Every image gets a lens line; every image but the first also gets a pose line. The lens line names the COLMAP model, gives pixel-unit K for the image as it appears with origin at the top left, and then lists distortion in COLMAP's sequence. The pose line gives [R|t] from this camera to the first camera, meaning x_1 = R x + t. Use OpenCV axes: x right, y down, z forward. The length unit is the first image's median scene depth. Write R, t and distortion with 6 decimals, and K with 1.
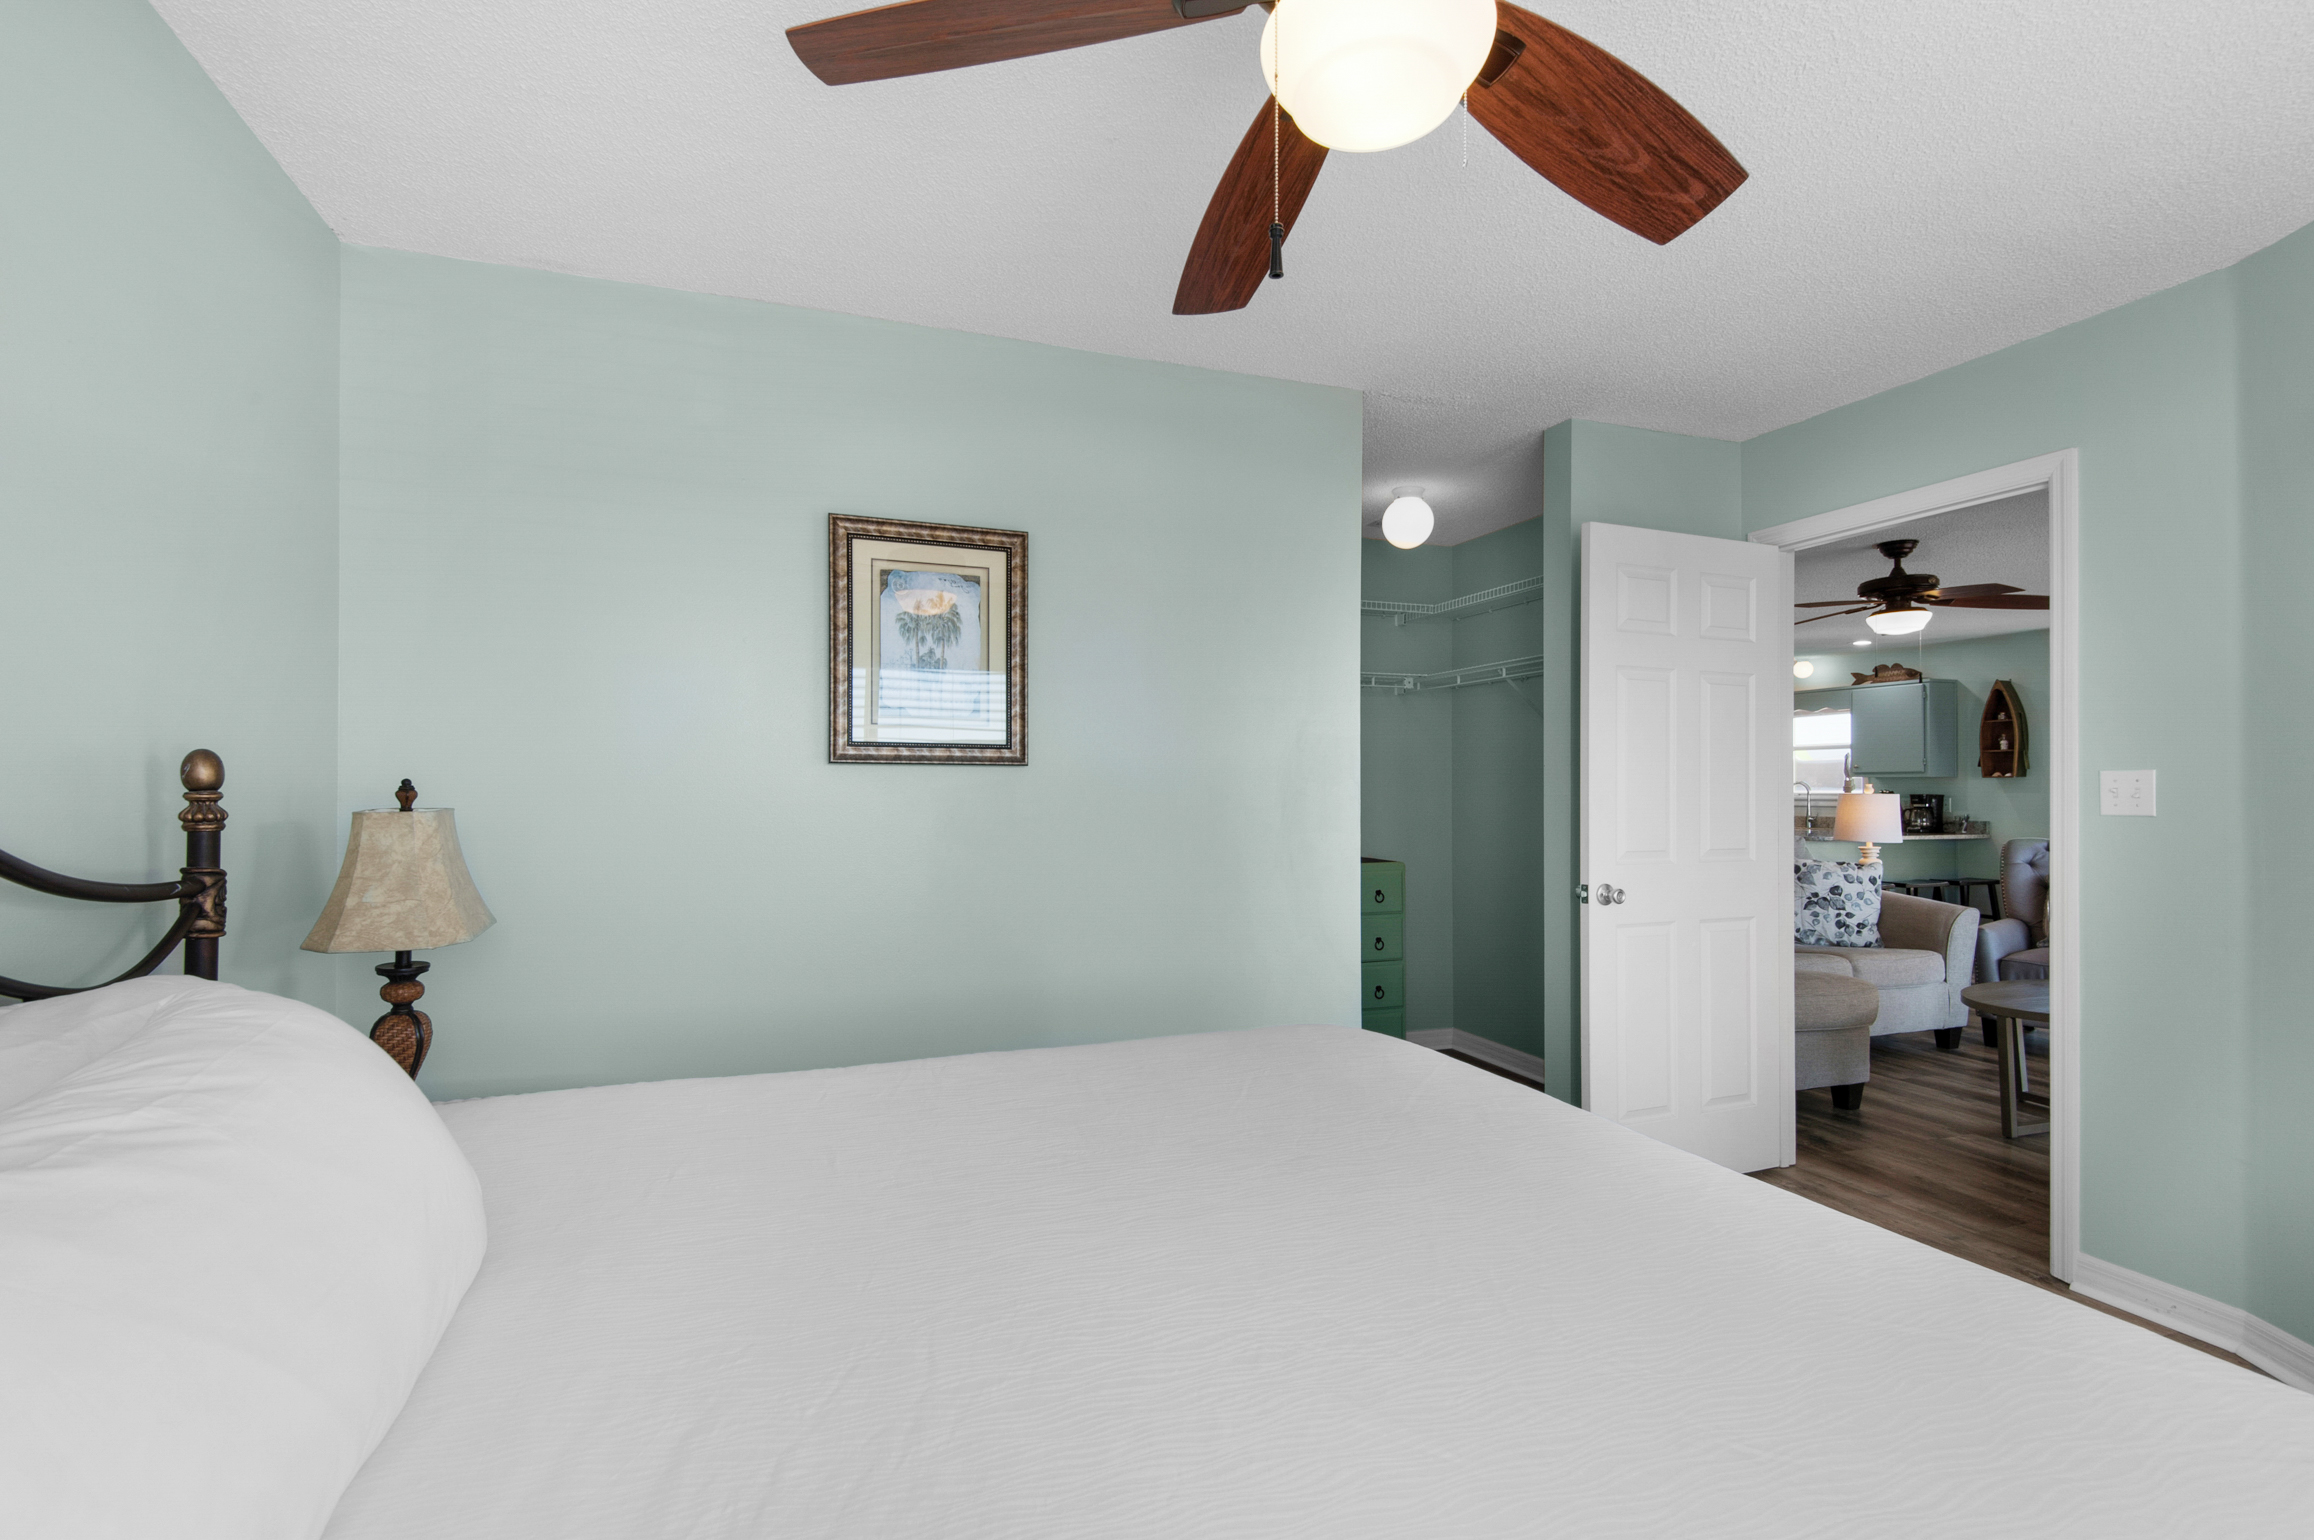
lens RADIAL K [[1053.8, 0, 1144.9], [0, 1053.8, 788.0], [0, 0, 1]] dist [0.037108, -0.021280]
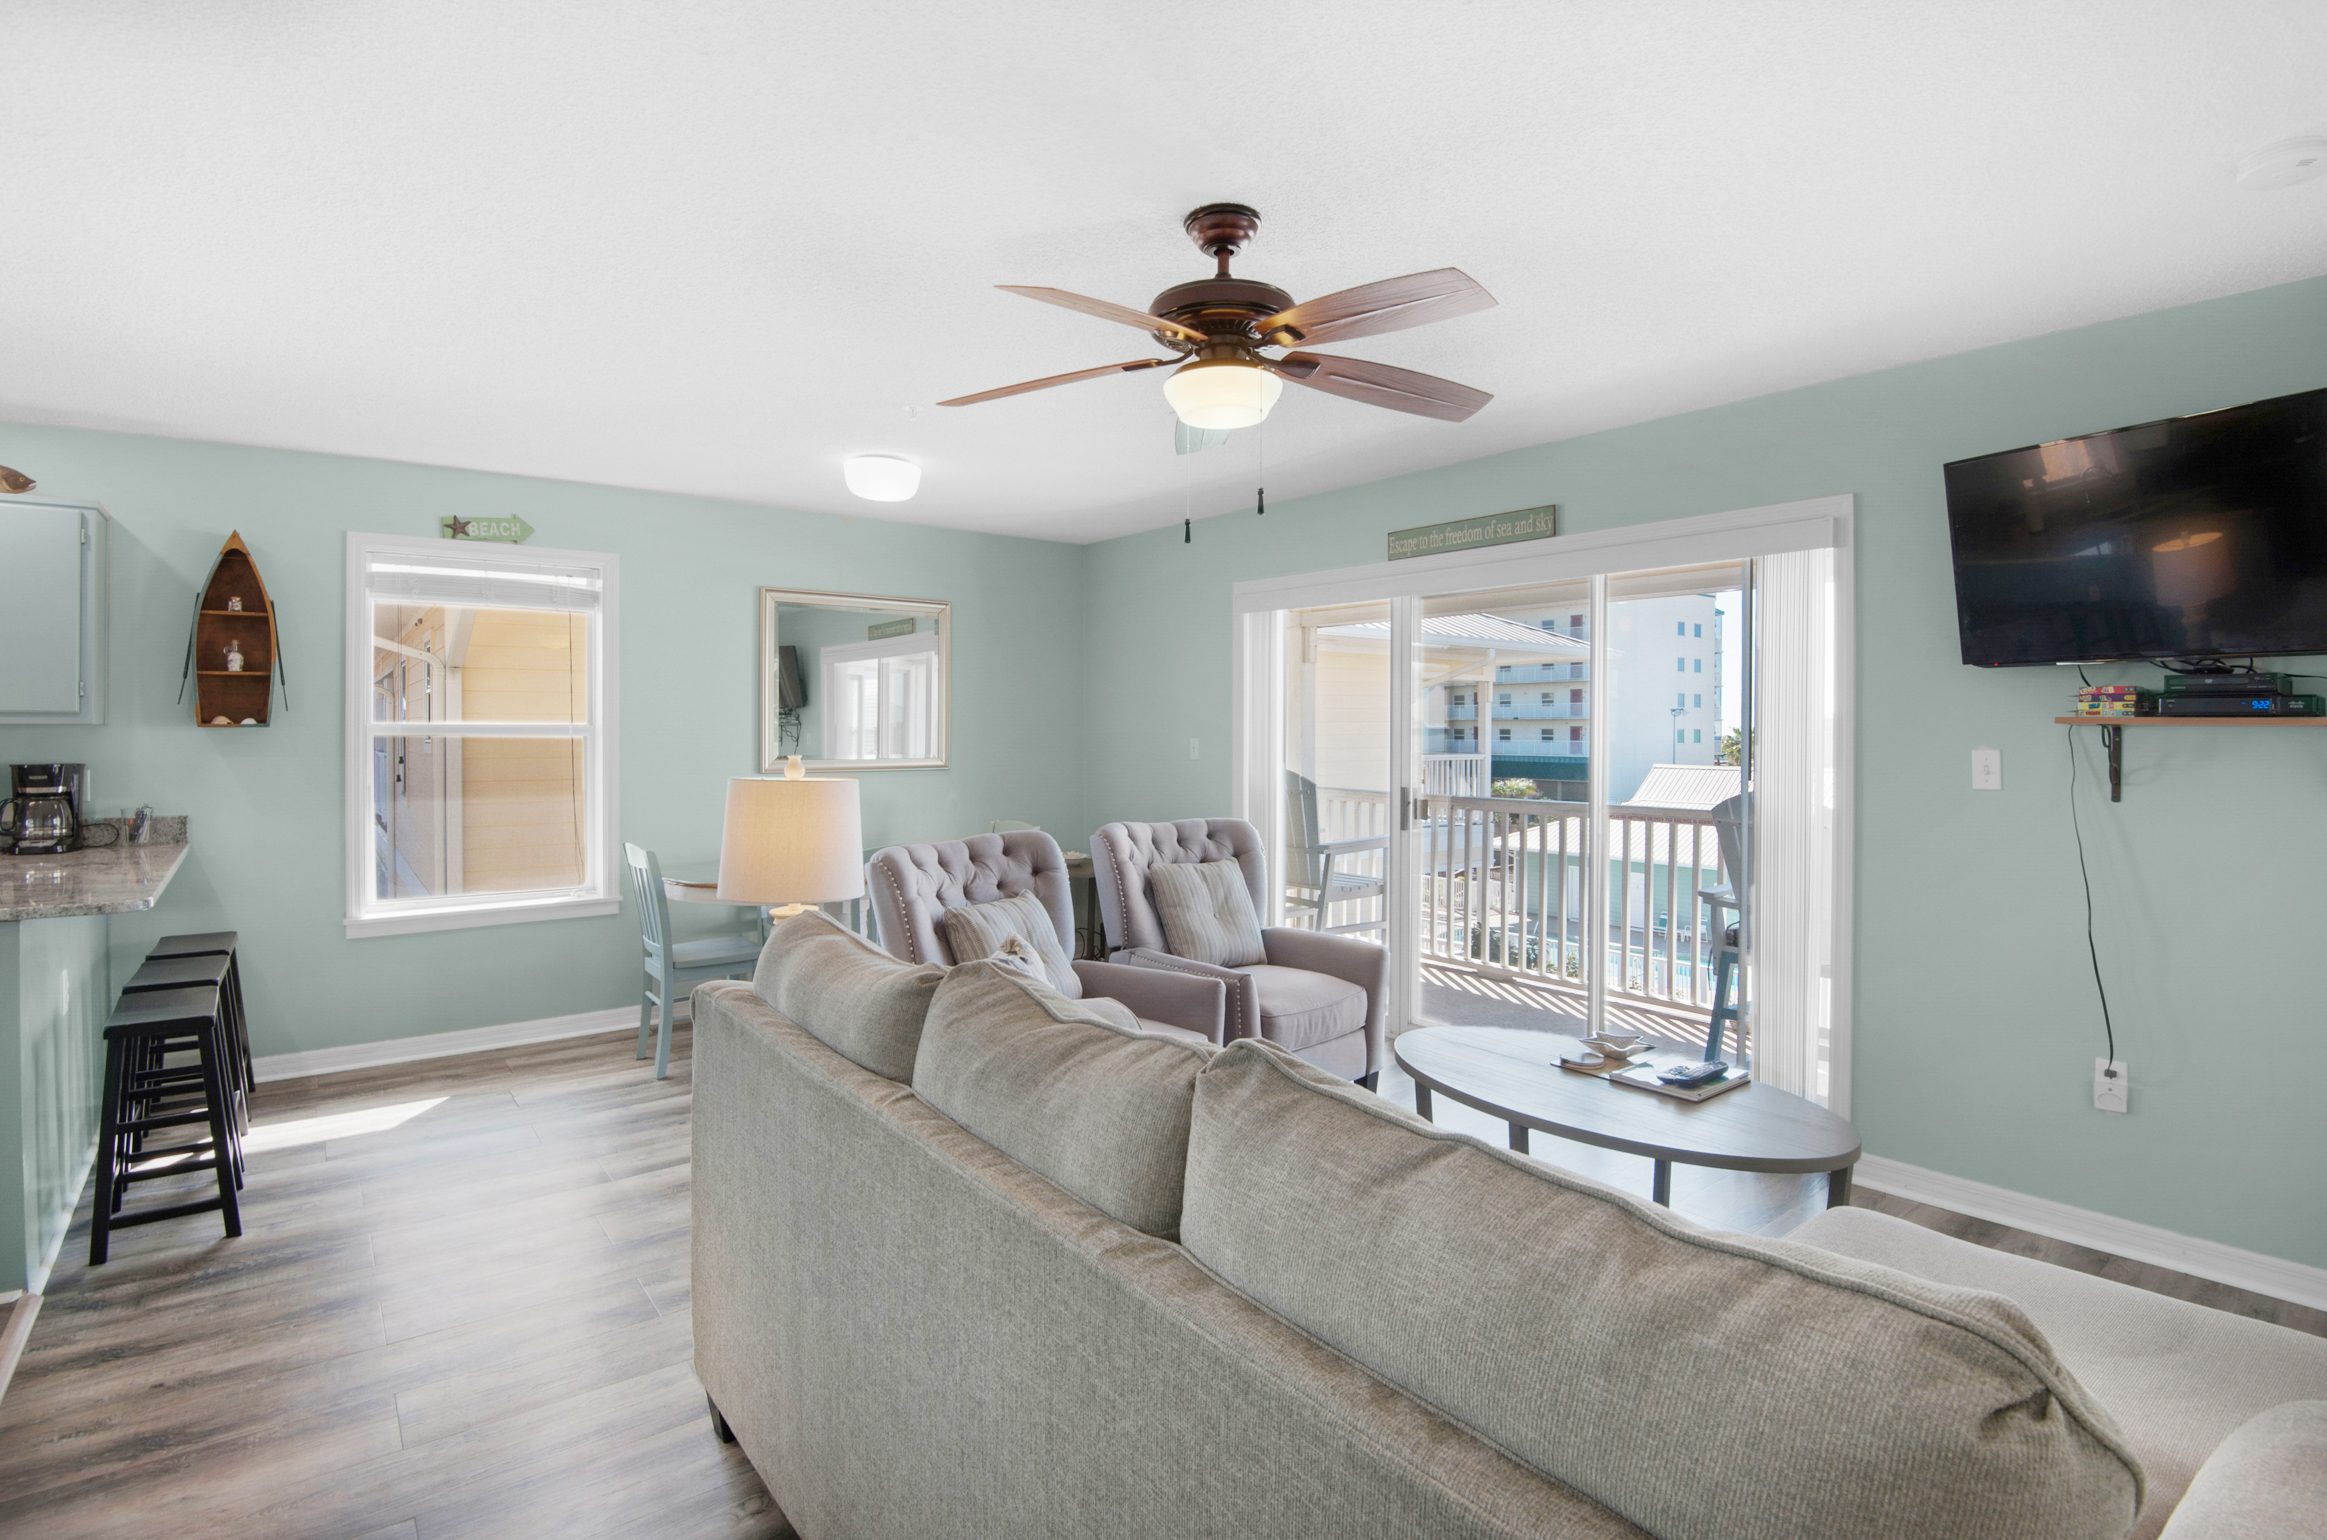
lens RADIAL K [[1106.6, 0, 1169.6], [0, 1106.6, 734.2], [0, 0, 1]] dist [-0.044751, -0.000350]
pose [[-0.321083, -0.001626, 0.947050, 0.183233], [-0.004756, 0.999989, 0.000105, -0.008204], [-0.947039, -0.004470, -0.321087, 0.722919]]
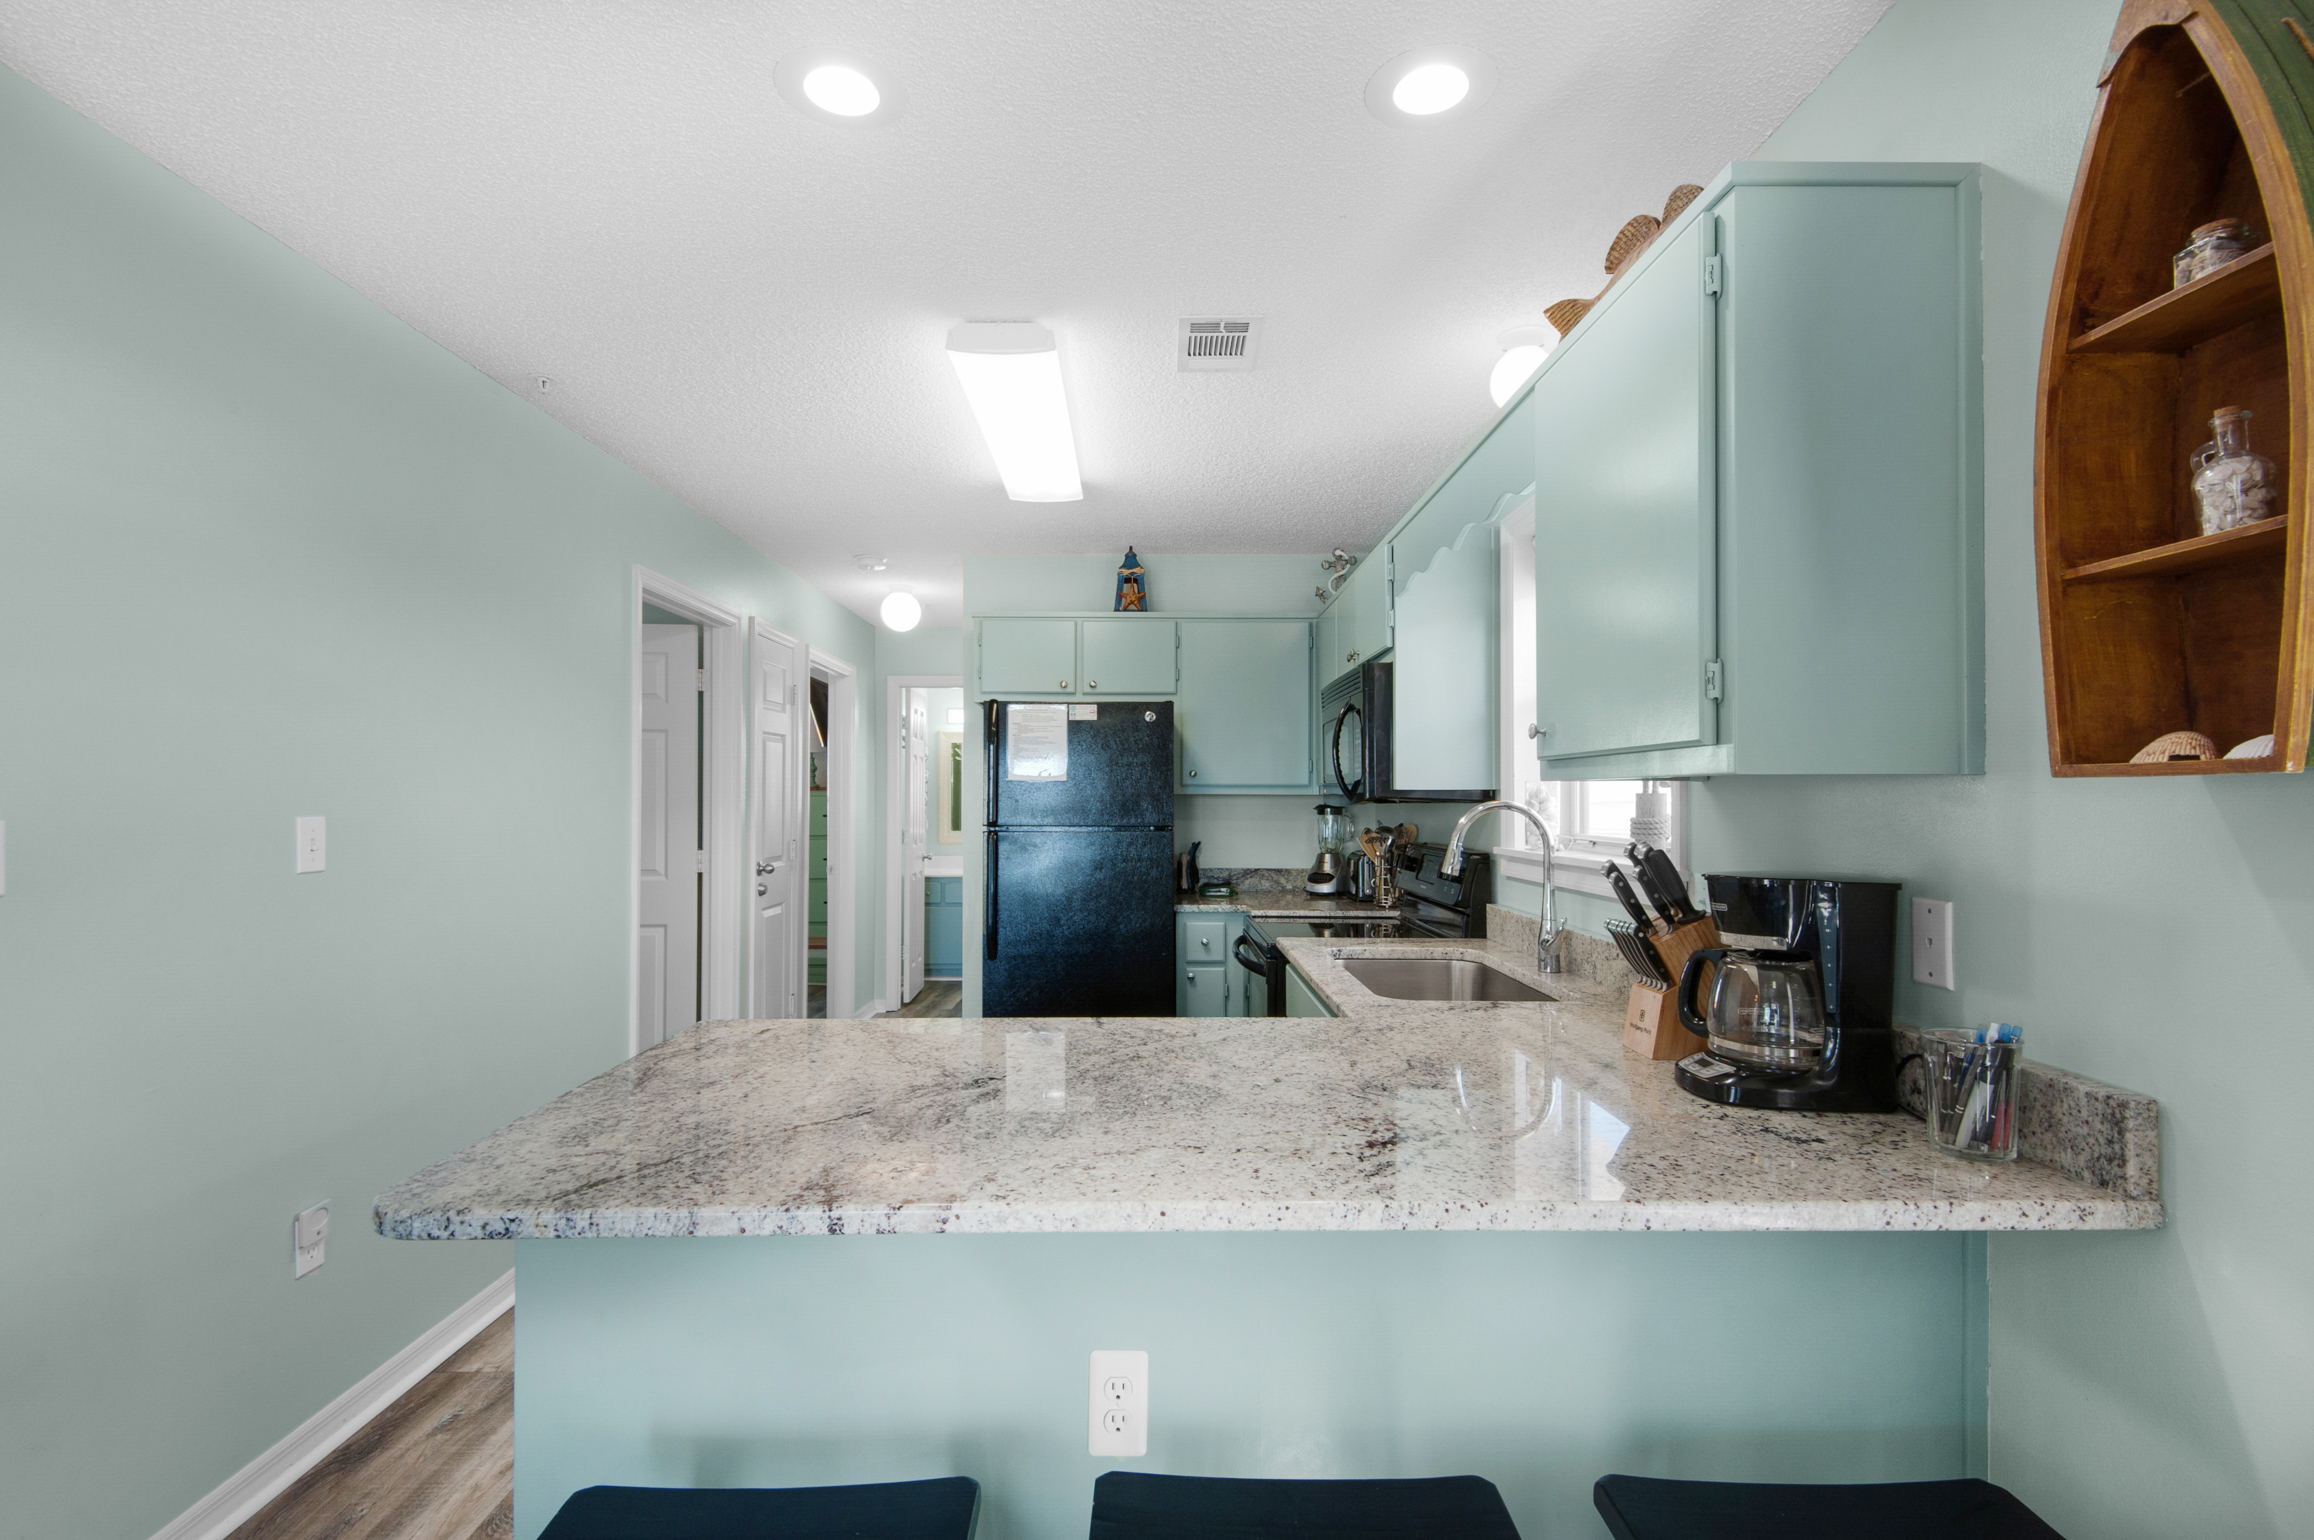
lens RADIAL K [[1053.8, 0, 1144.9], [0, 1053.8, 788.0], [0, 0, 1]] dist [0.037108, -0.021280]
pose [[0.946638, -0.001136, -0.322296, 0.704699], [-0.000637, 0.999985, -0.005396, -0.007176], [0.322297, 0.005313, 0.946624, 0.822764]]
